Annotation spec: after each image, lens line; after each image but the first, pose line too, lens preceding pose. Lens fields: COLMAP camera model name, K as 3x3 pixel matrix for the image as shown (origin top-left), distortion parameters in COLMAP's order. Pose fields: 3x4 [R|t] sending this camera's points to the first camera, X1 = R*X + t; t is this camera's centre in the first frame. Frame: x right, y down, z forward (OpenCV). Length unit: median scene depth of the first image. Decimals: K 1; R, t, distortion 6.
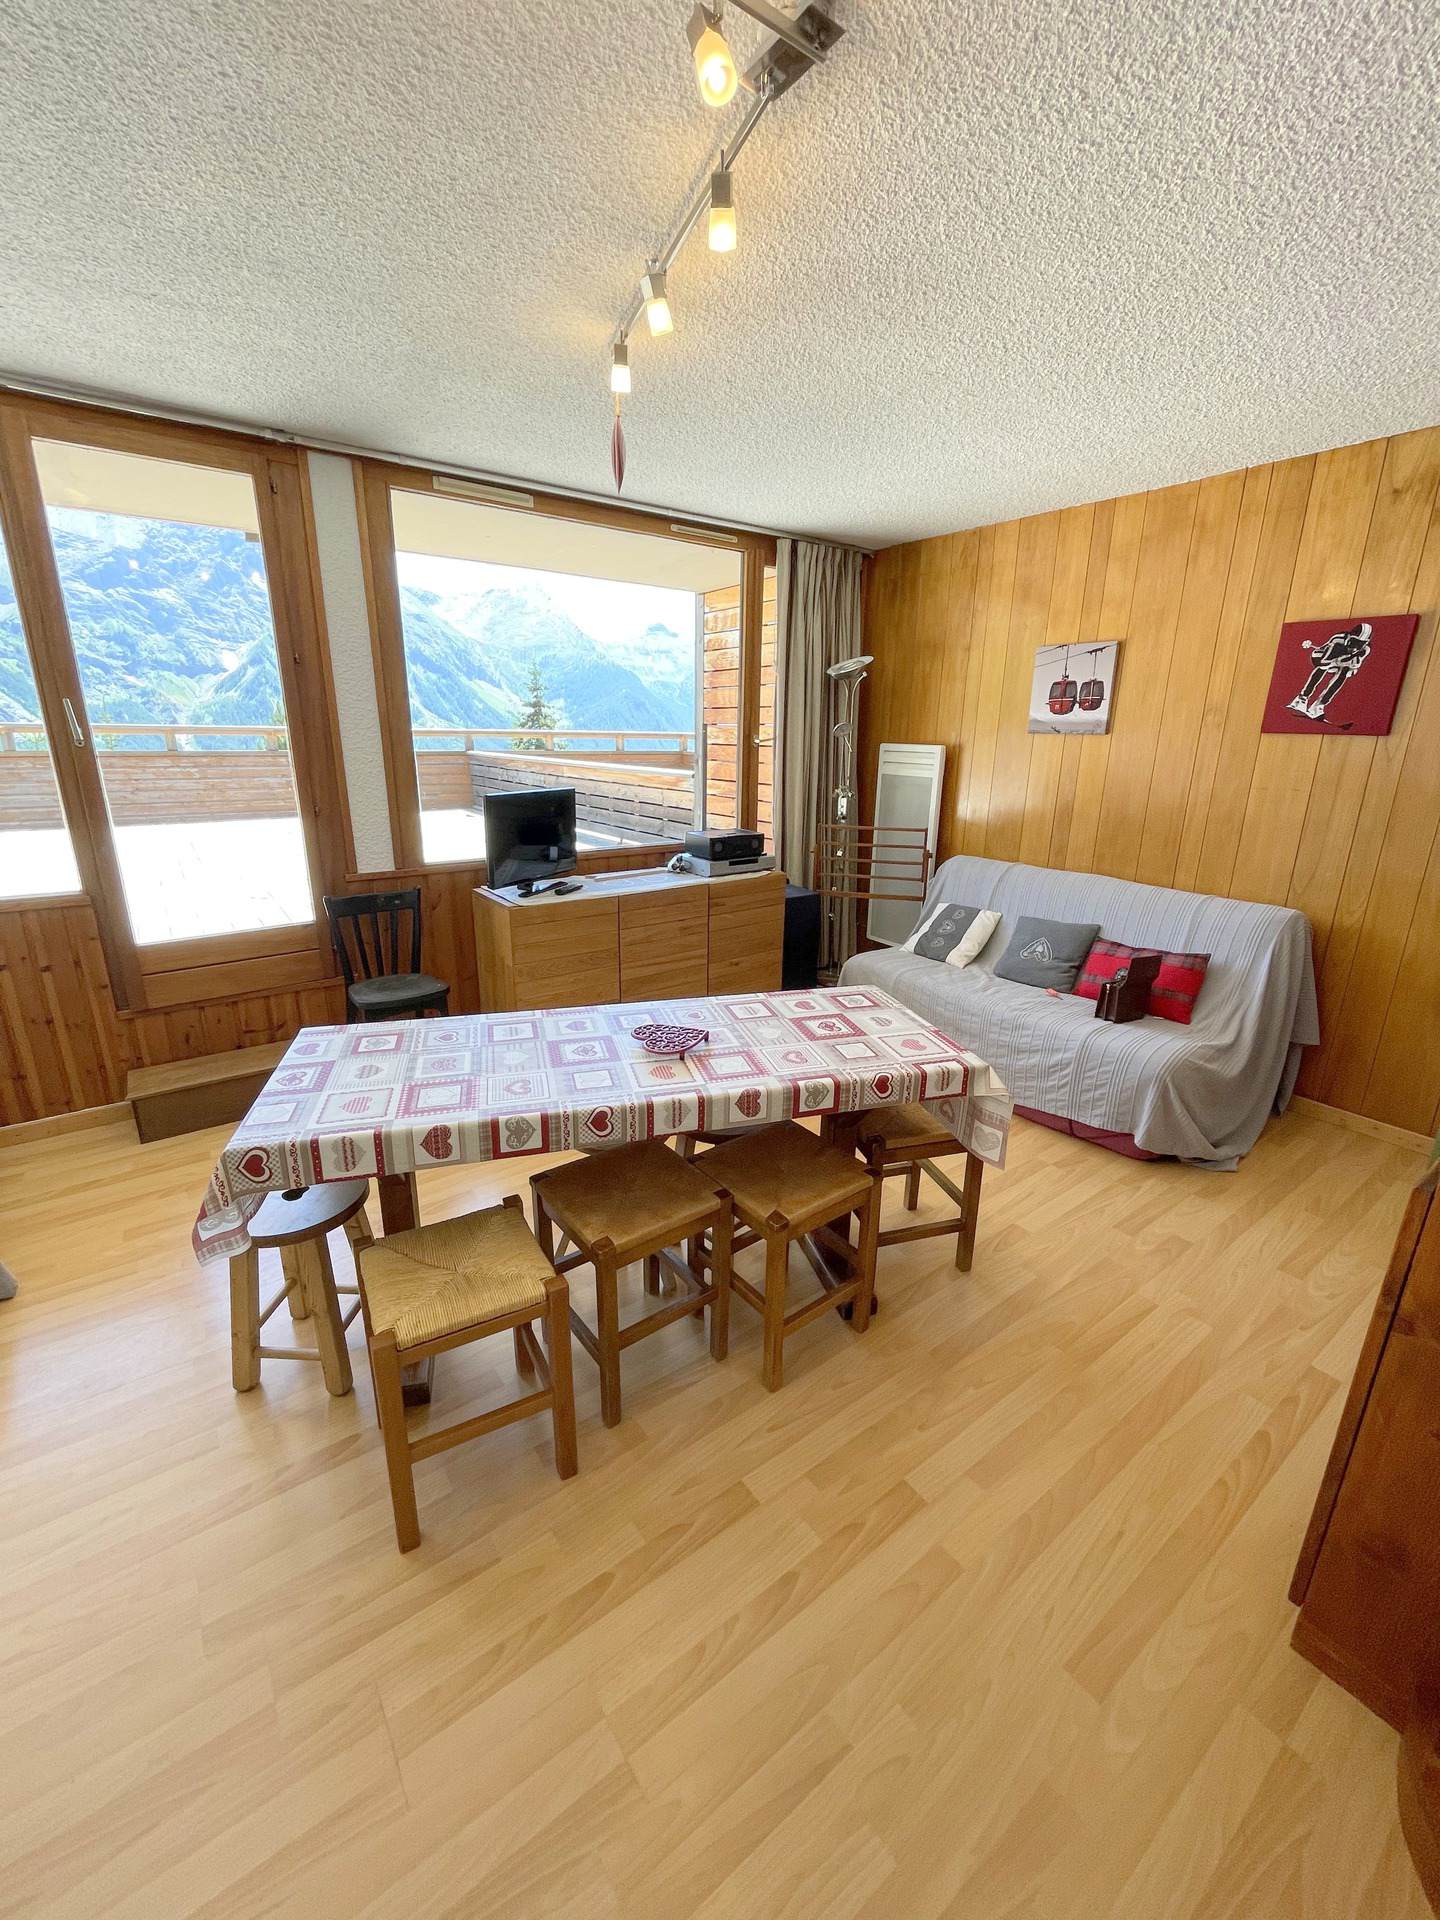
lens RADIAL K [[777.8, 0, 721.9], [0, 777.8, 961.6], [0, 0, 1]] dist [-0.001685, -0.000189]
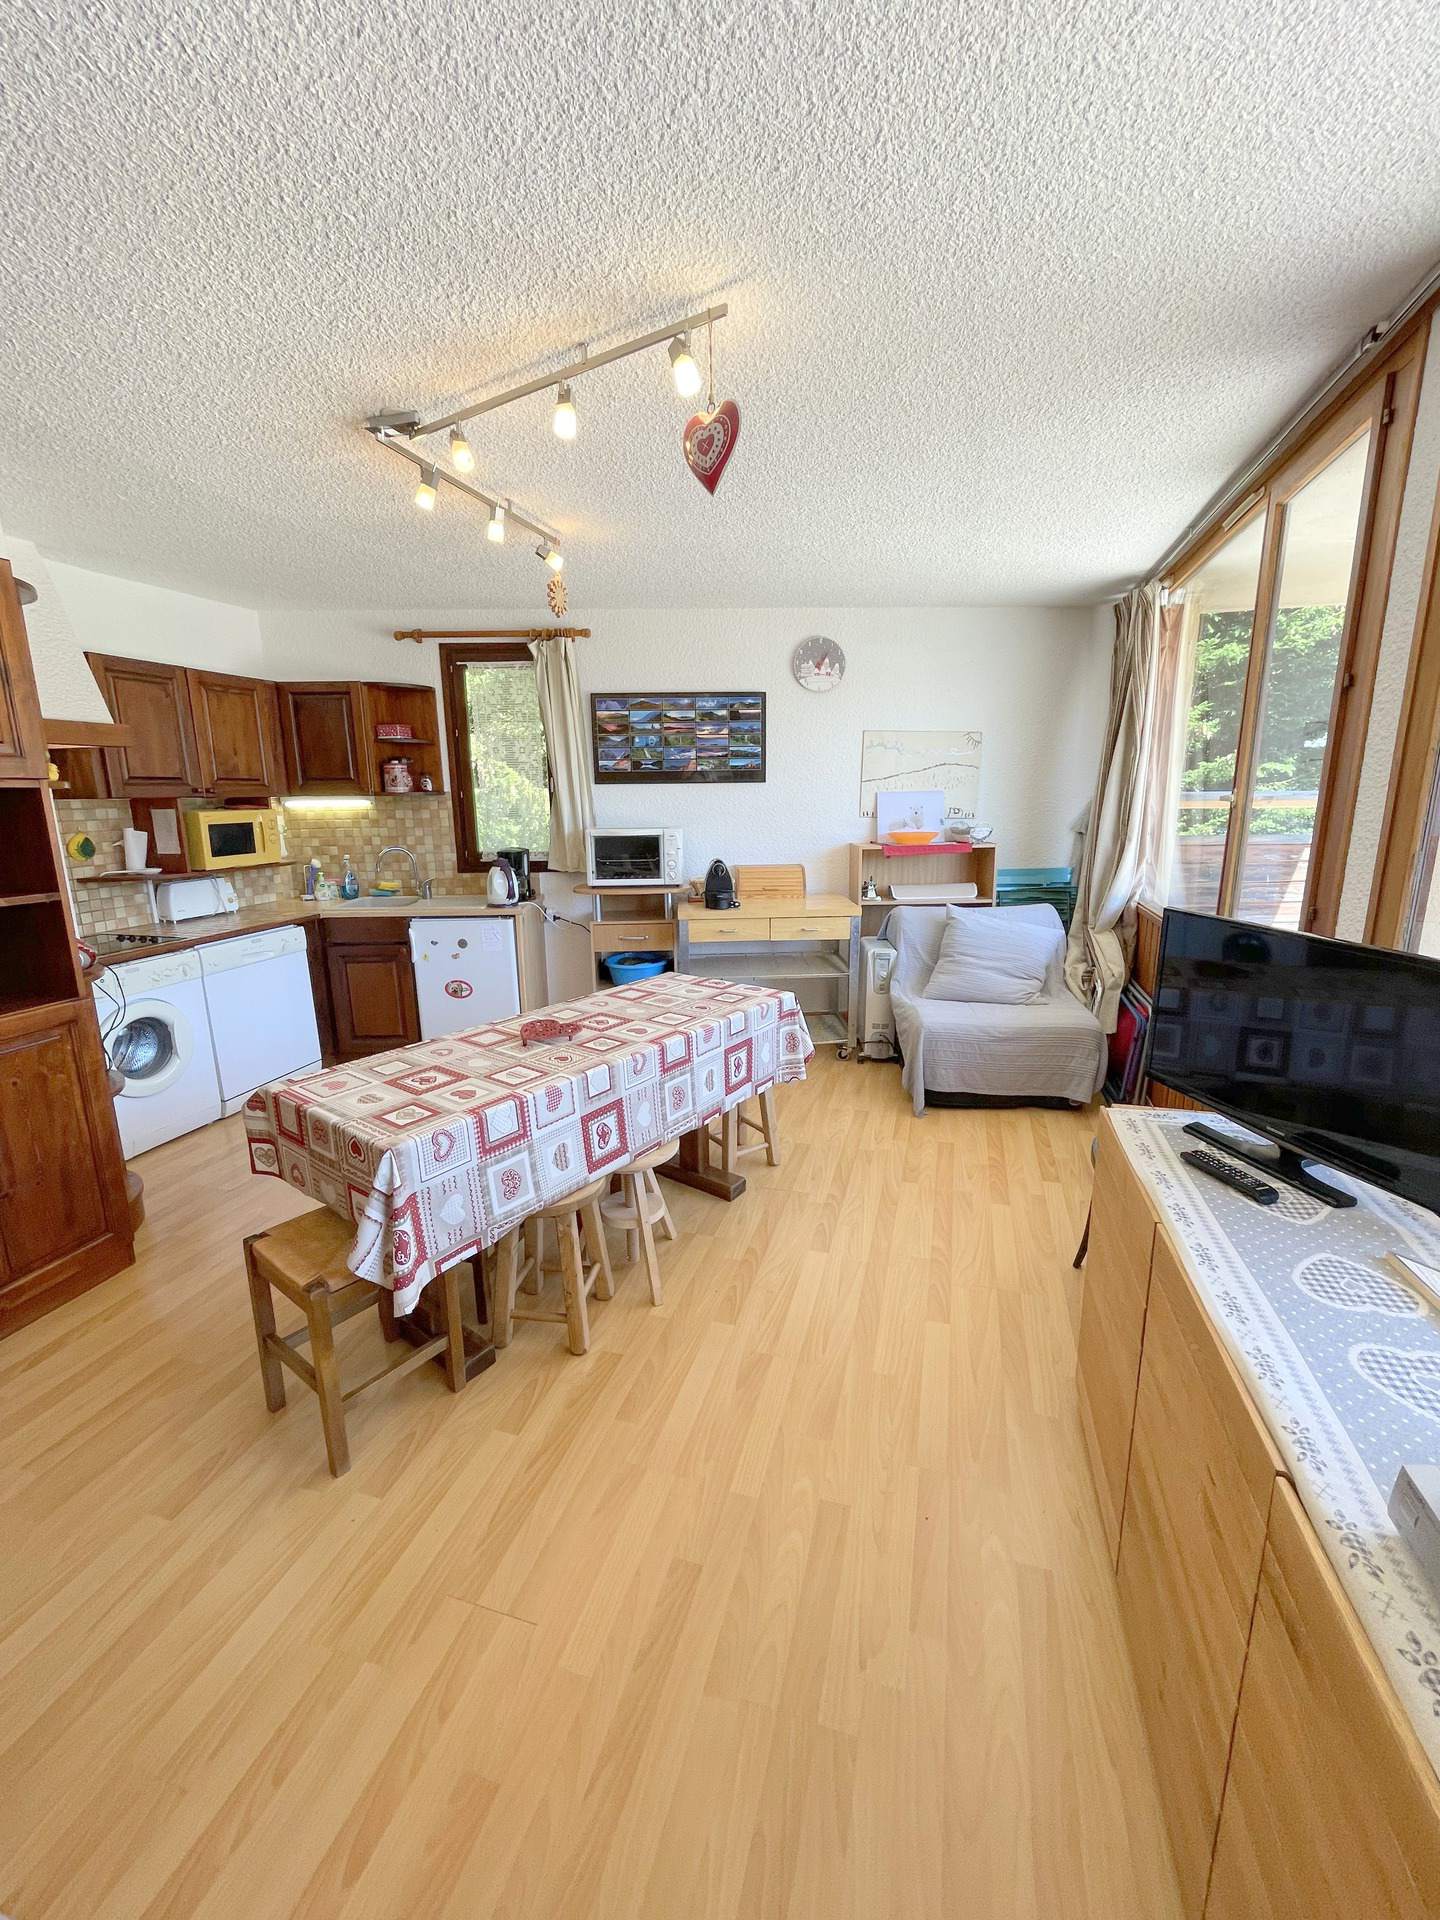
lens RADIAL K [[777.8, 0, 721.9], [0, 777.8, 961.6], [0, 0, 1]] dist [-0.001685, -0.000189]
pose [[-0.799018, 0.122998, -0.588593, 0.094636], [-0.175083, 0.888854, 0.423420, -0.127197], [0.575253, 0.441372, -0.688676, 0.433011]]
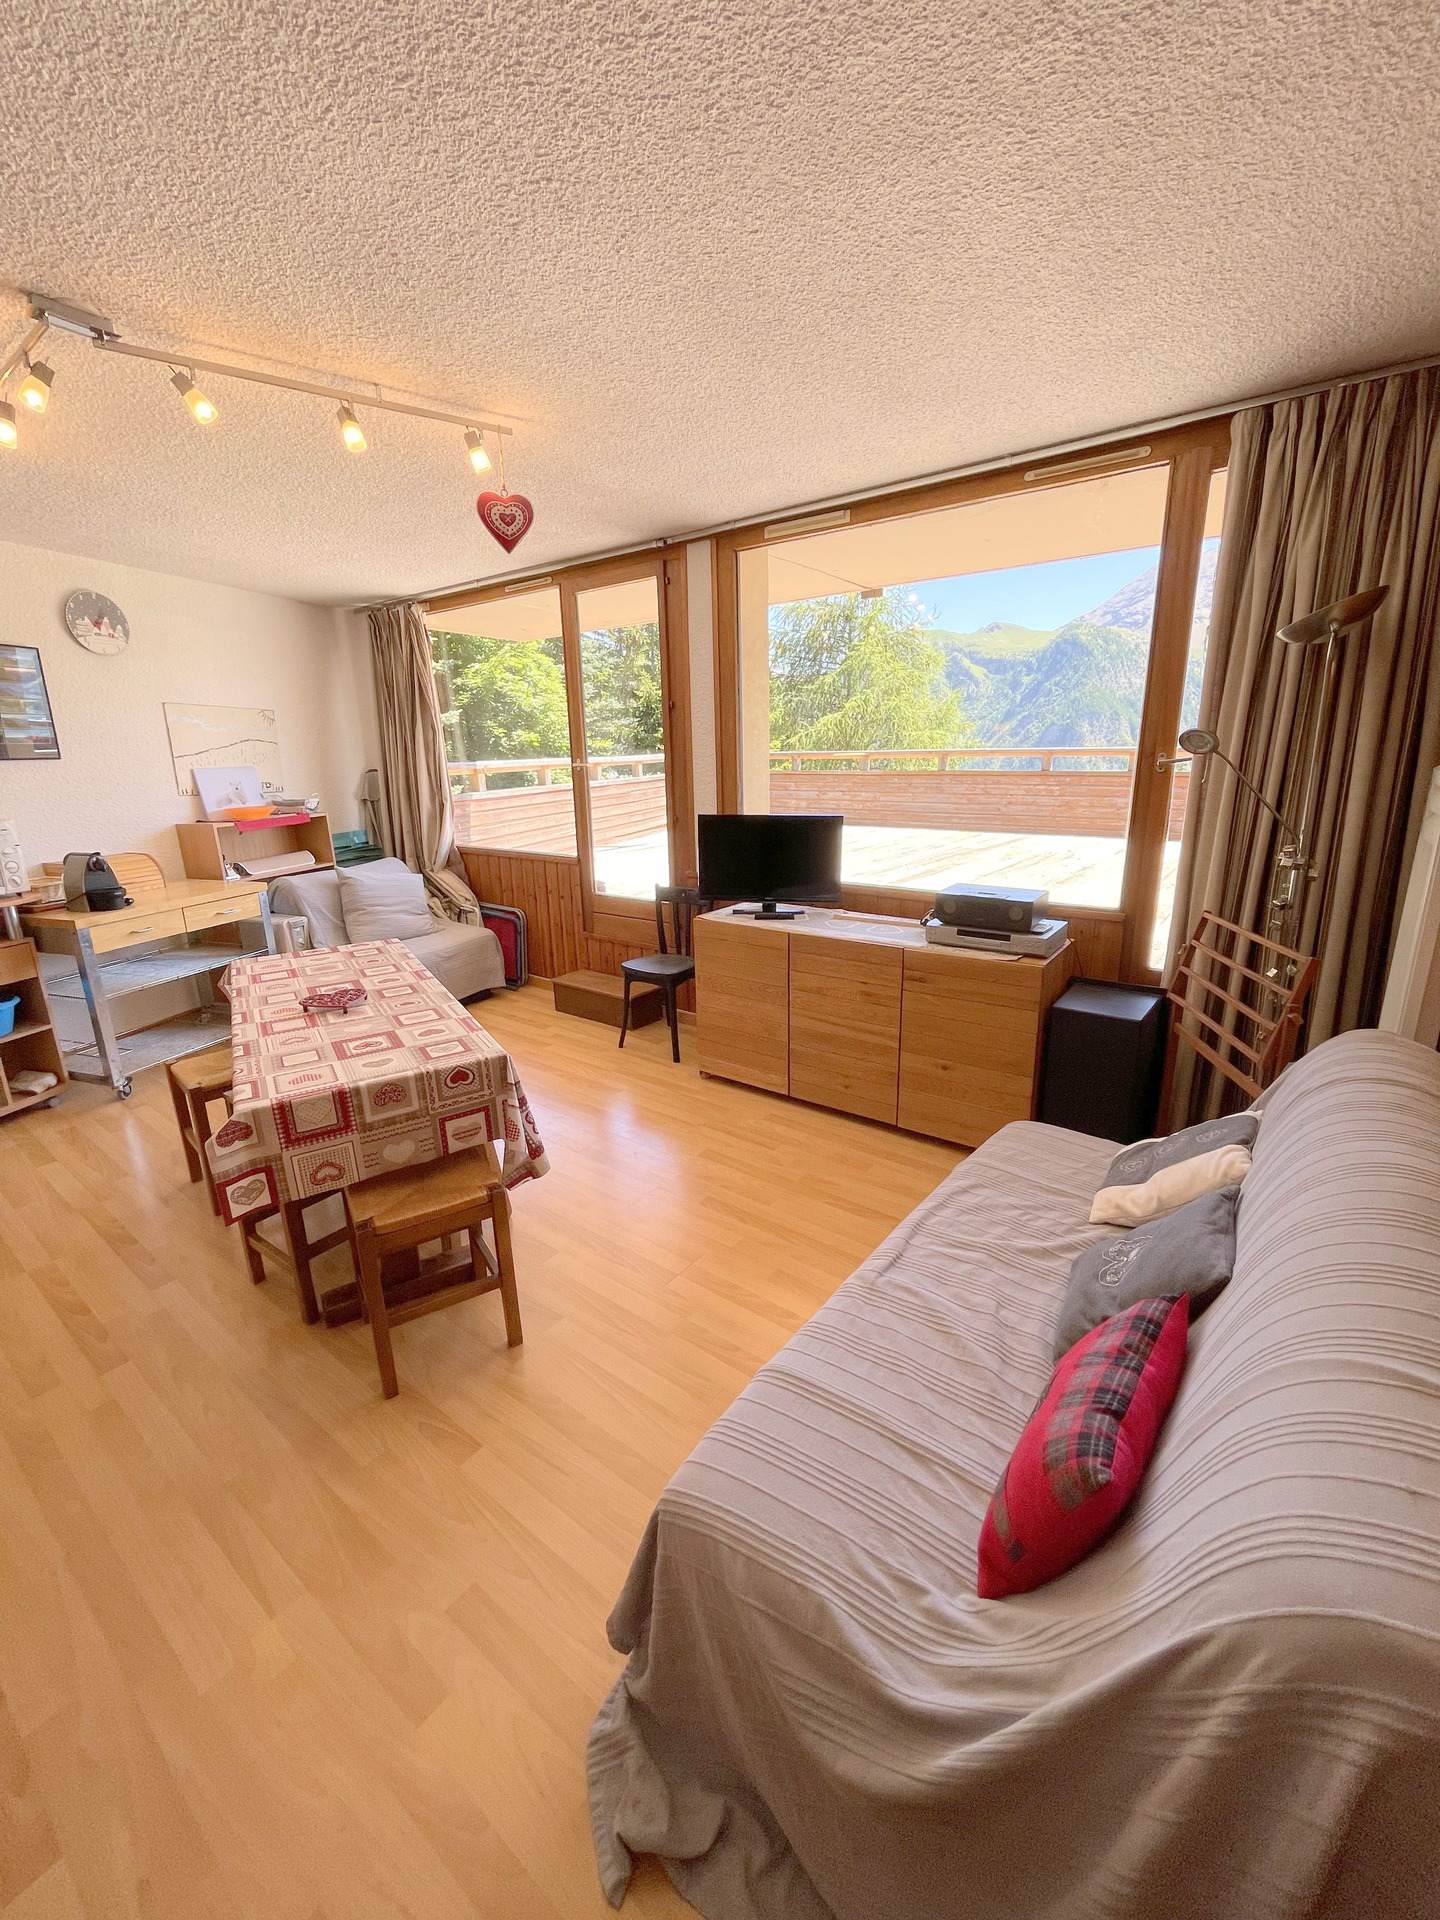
lens RADIAL K [[780.5, 0, 724.3], [0, 780.5, 959.7], [0, 0, 1]] dist [-0.003671, -0.000067]
pose [[0.280180, 0.229968, -0.931995, 0.284251], [-0.252923, 0.954260, 0.159427, -0.072755], [0.926029, 0.191054, 0.325529, 0.254501]]
